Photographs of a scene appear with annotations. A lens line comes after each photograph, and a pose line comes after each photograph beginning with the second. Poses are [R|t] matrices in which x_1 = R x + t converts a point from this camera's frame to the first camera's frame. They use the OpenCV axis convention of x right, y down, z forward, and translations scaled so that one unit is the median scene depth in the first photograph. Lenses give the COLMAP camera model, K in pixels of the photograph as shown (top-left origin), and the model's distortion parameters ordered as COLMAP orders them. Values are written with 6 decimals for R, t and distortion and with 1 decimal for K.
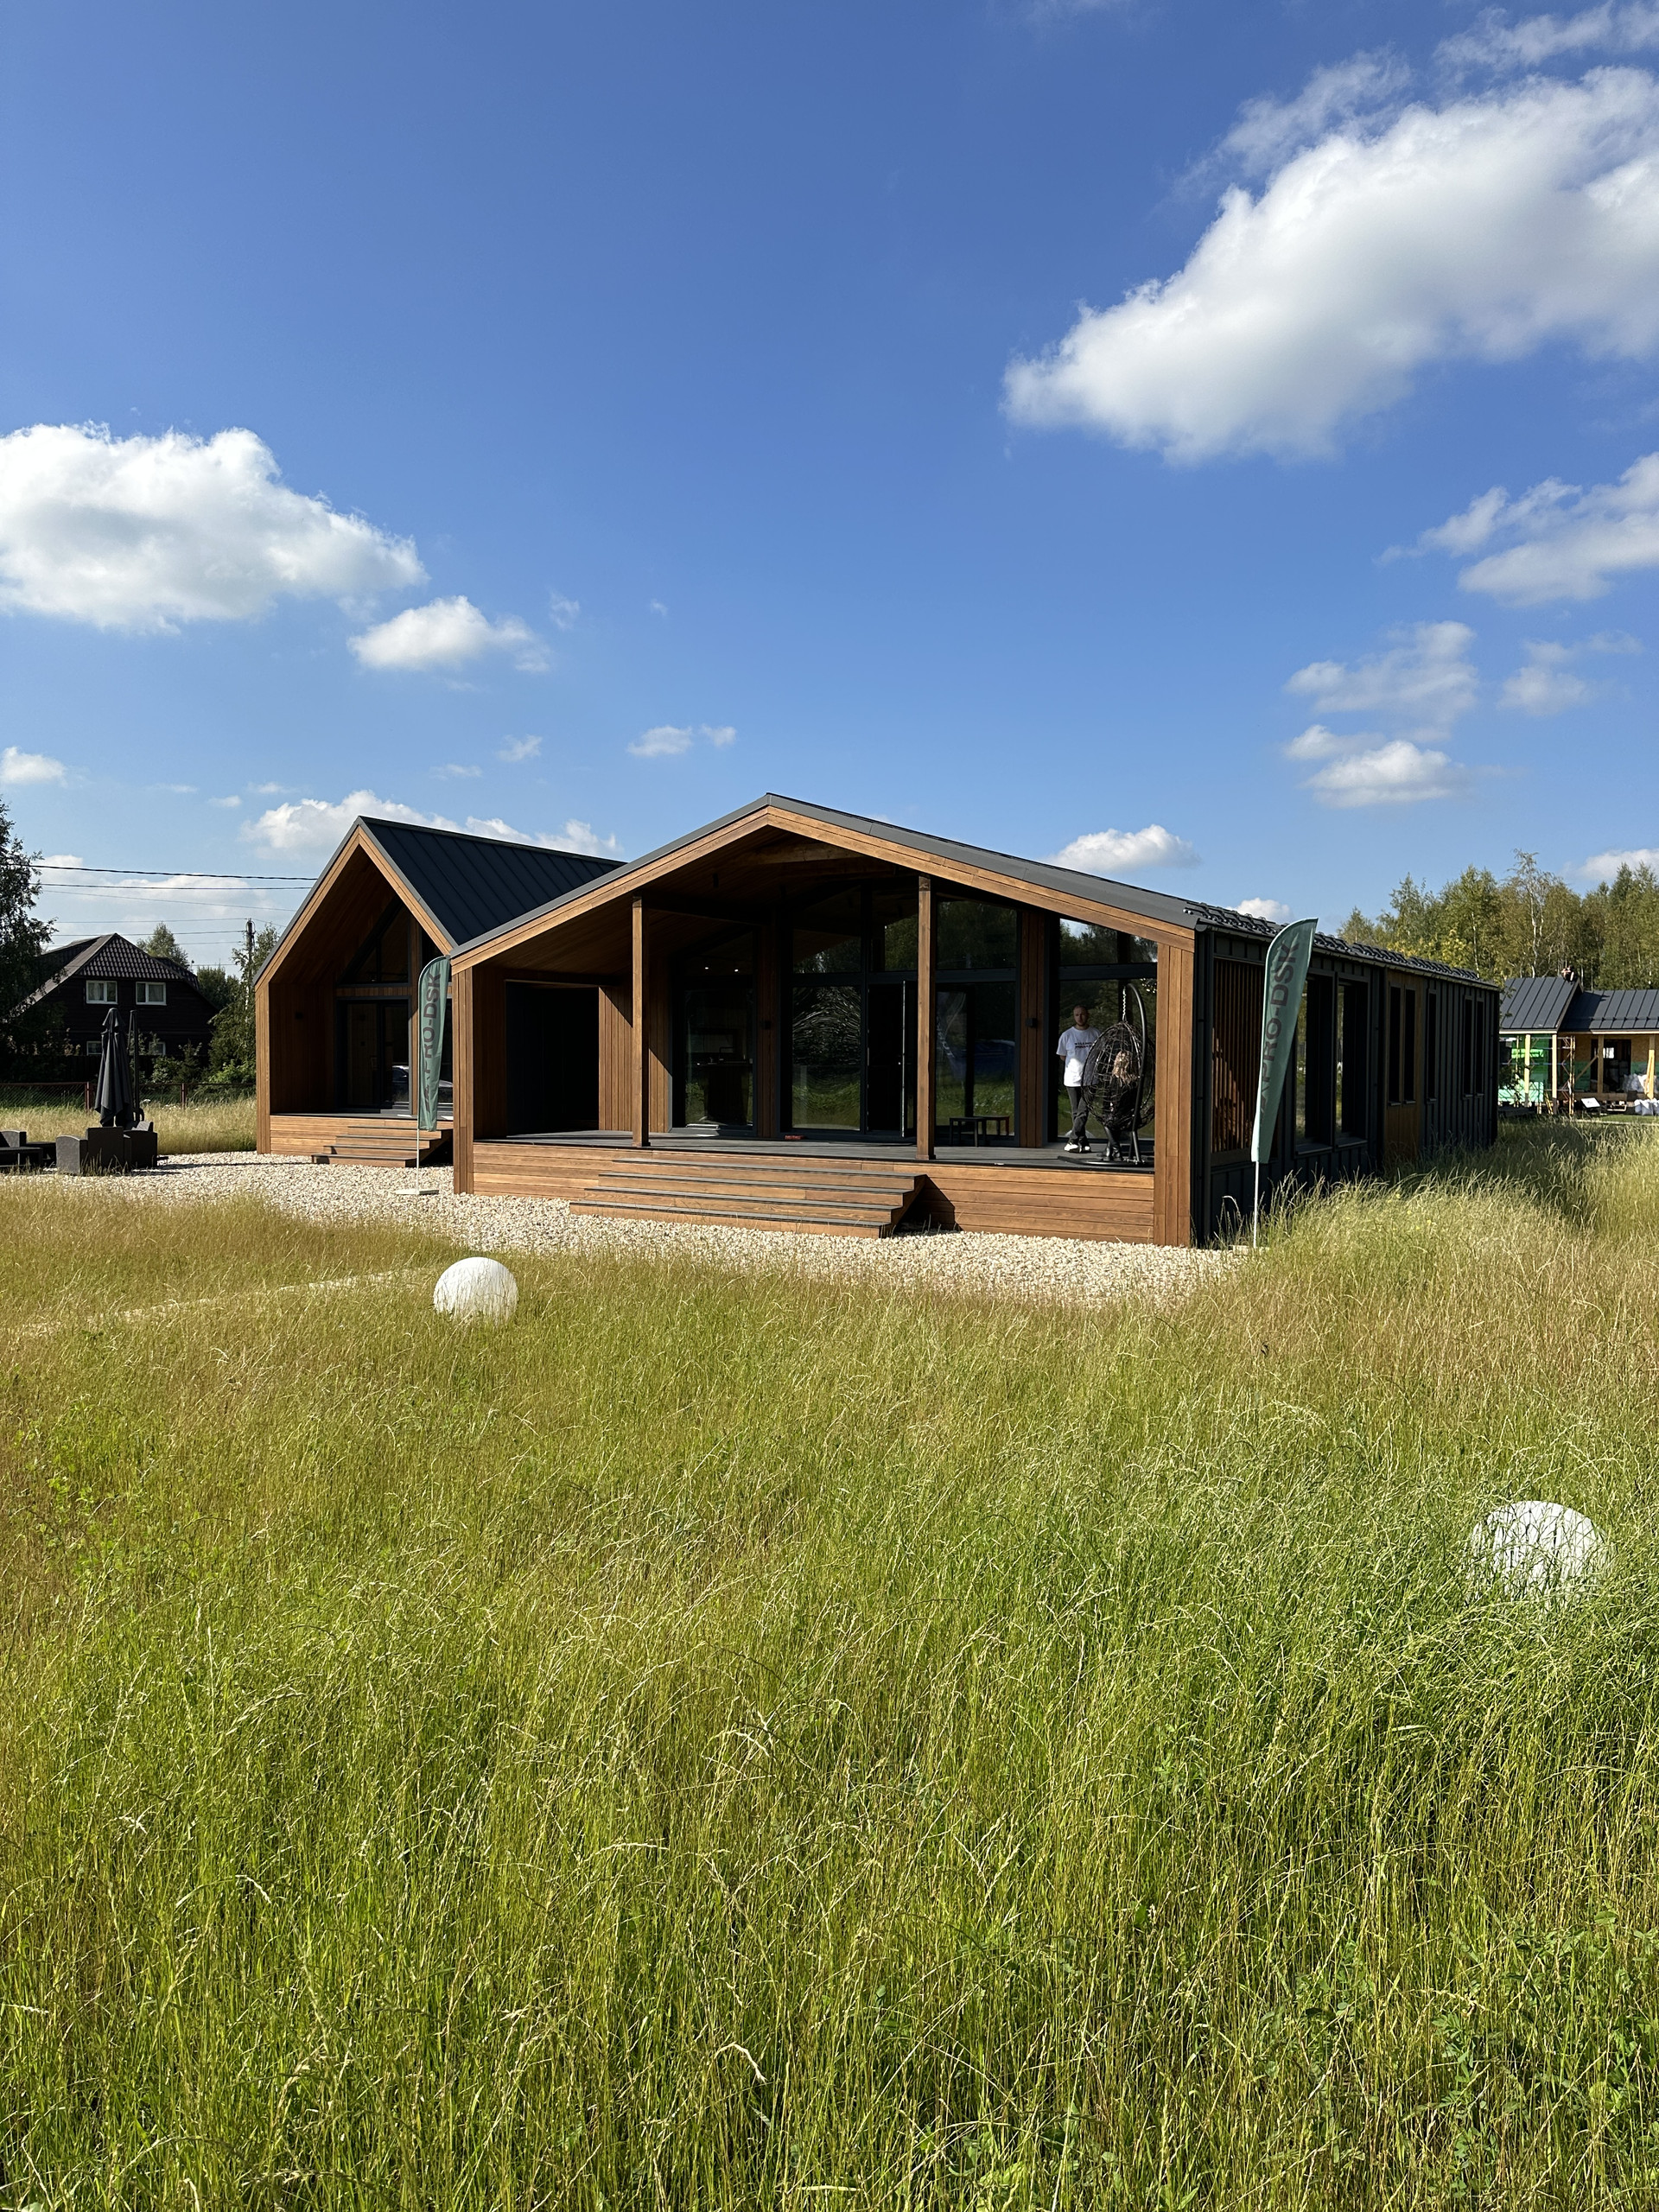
lens RADIAL K [[1595.2, 0, 822.8], [0, 1595.2, 1103.3], [0, 0, 1]] dist [0.065612, -0.050511]
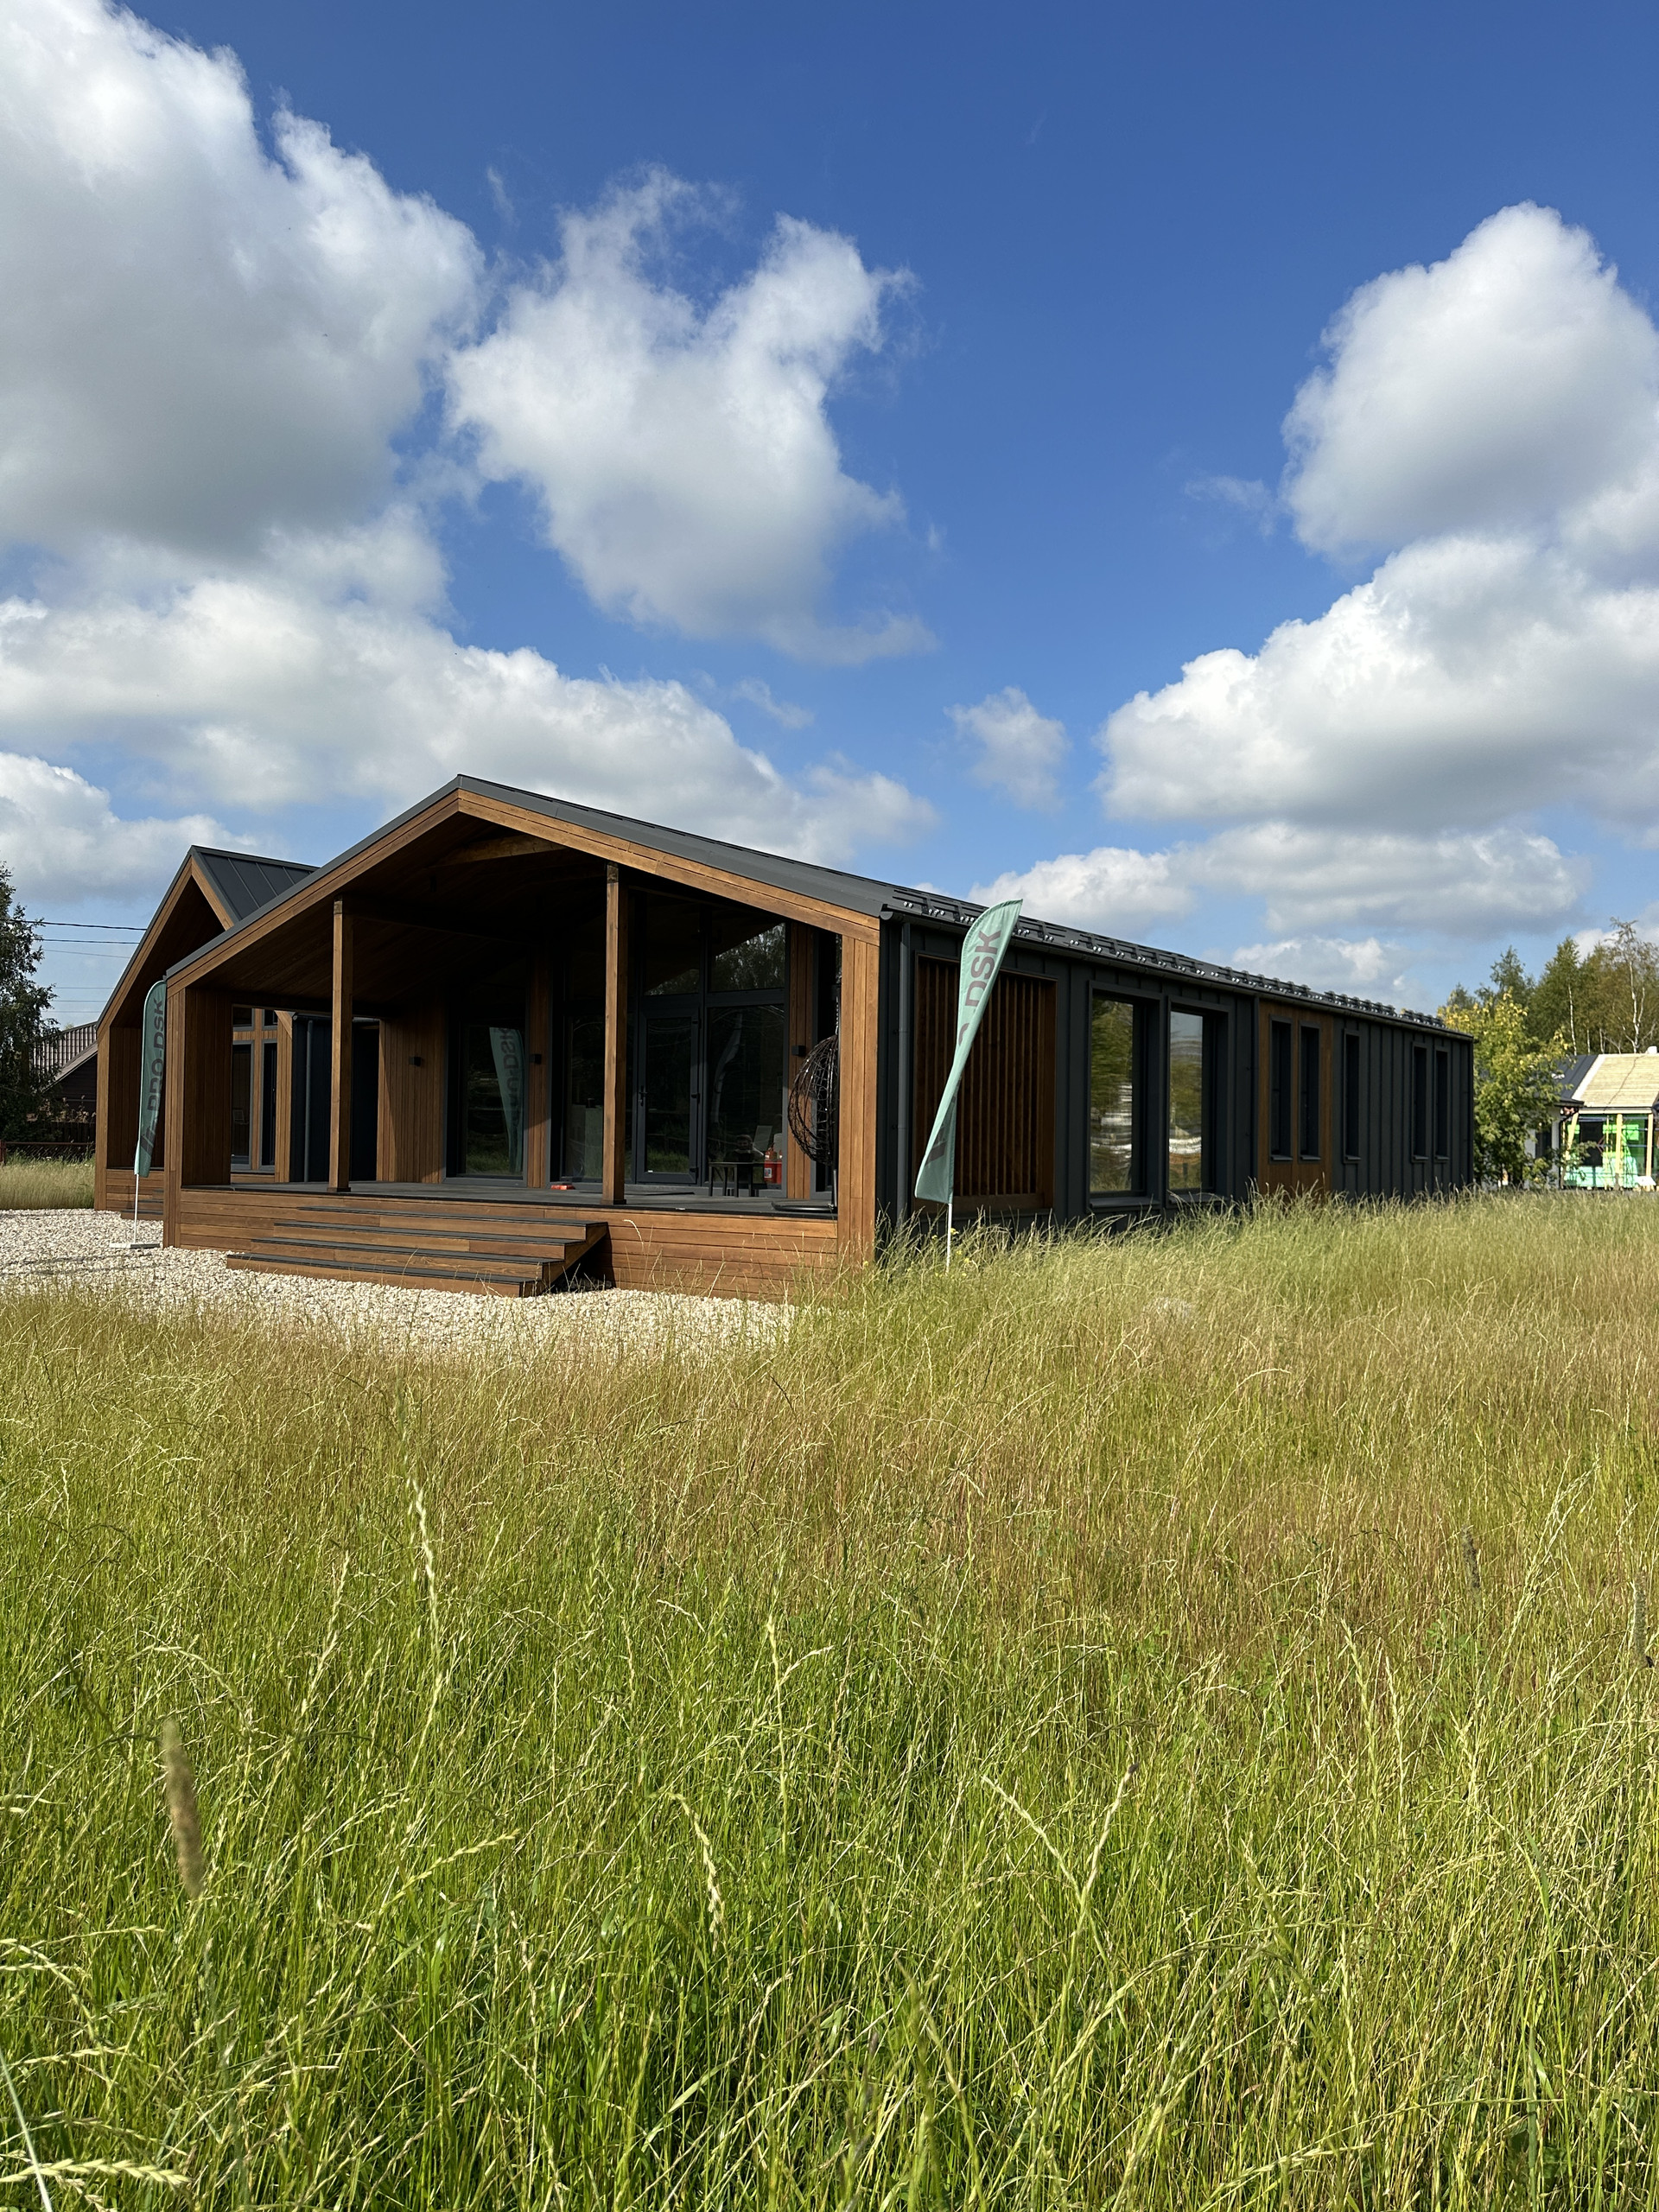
lens RADIAL K [[1595.2, 0, 834.9], [0, 1595.2, 1122.6], [0, 0, 1]] dist [0.065612, -0.050511]
pose [[0.997330, 0.006452, -0.072736, 0.180924], [-0.009595, 0.999031, -0.042950, 0.020474], [0.072388, 0.043534, 0.996426, 0.133855]]
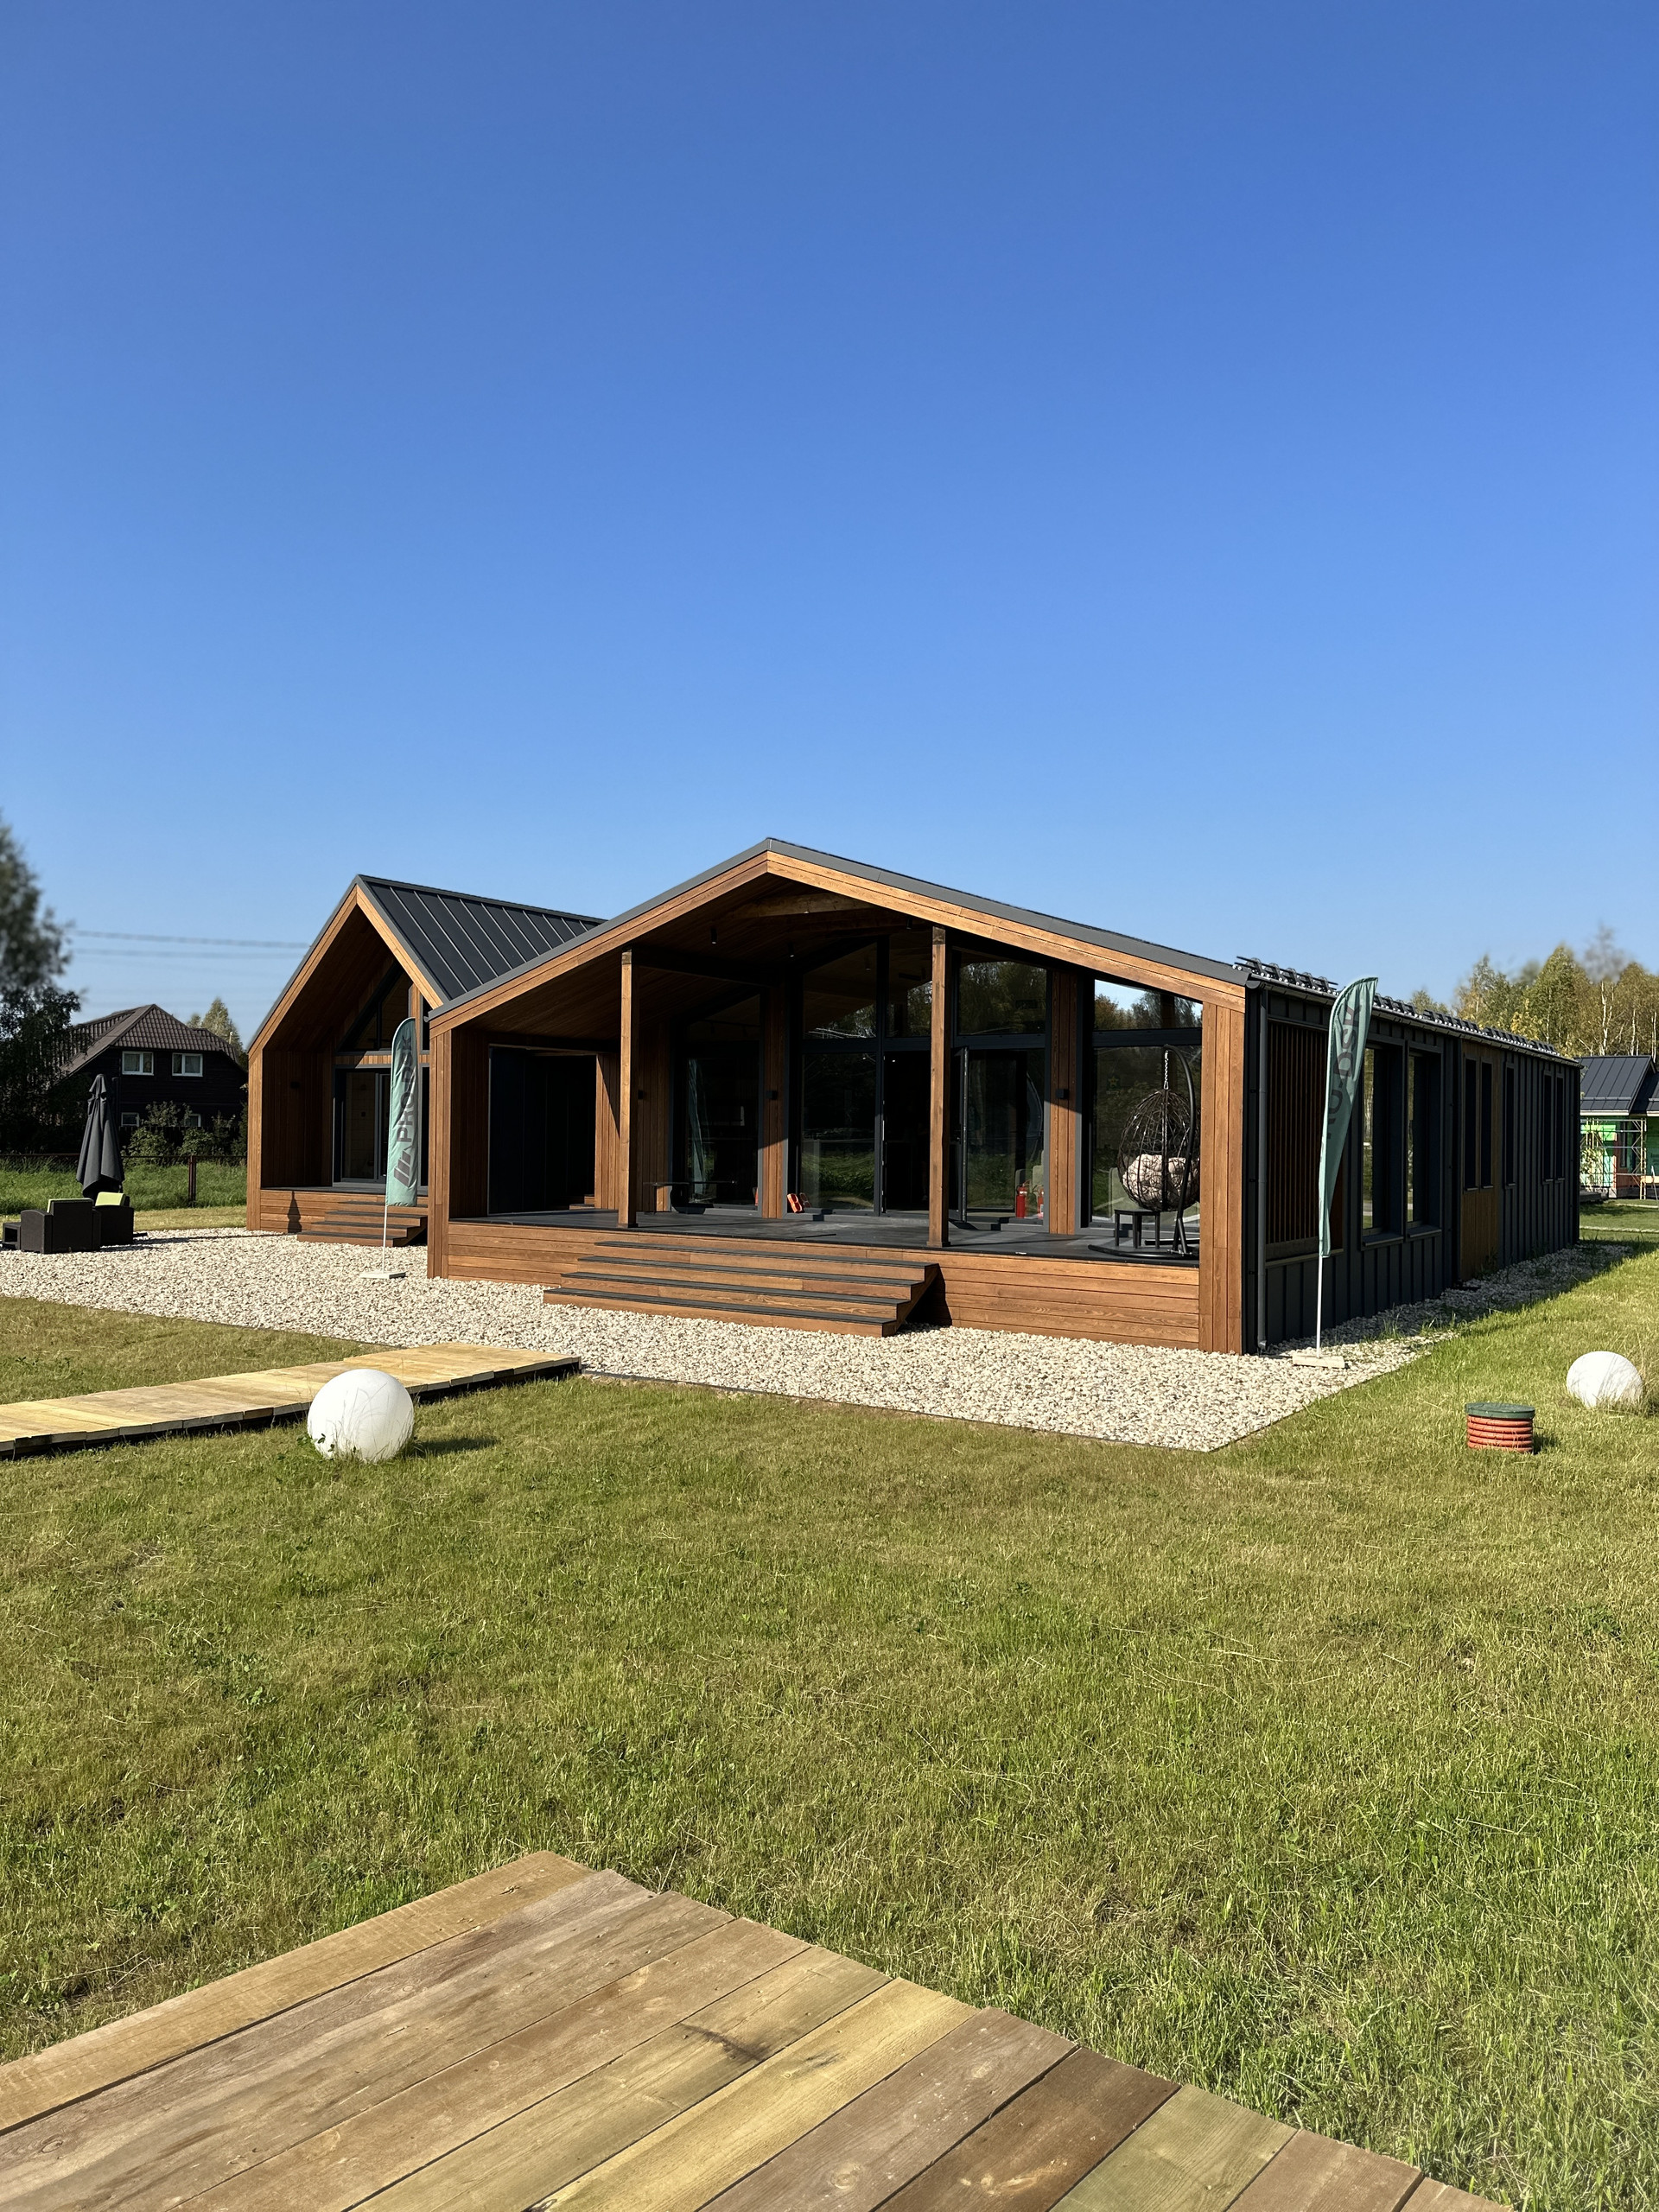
lens RADIAL K [[1595.2, 0, 815.0], [0, 1595.2, 1102.7], [0, 0, 1]] dist [0.065612, -0.050511]
pose [[0.999282, 0.008151, -0.037009, 0.021250], [-0.009953, 0.998761, -0.048759, -0.000303], [0.036566, 0.049092, 0.998125, 0.084182]]
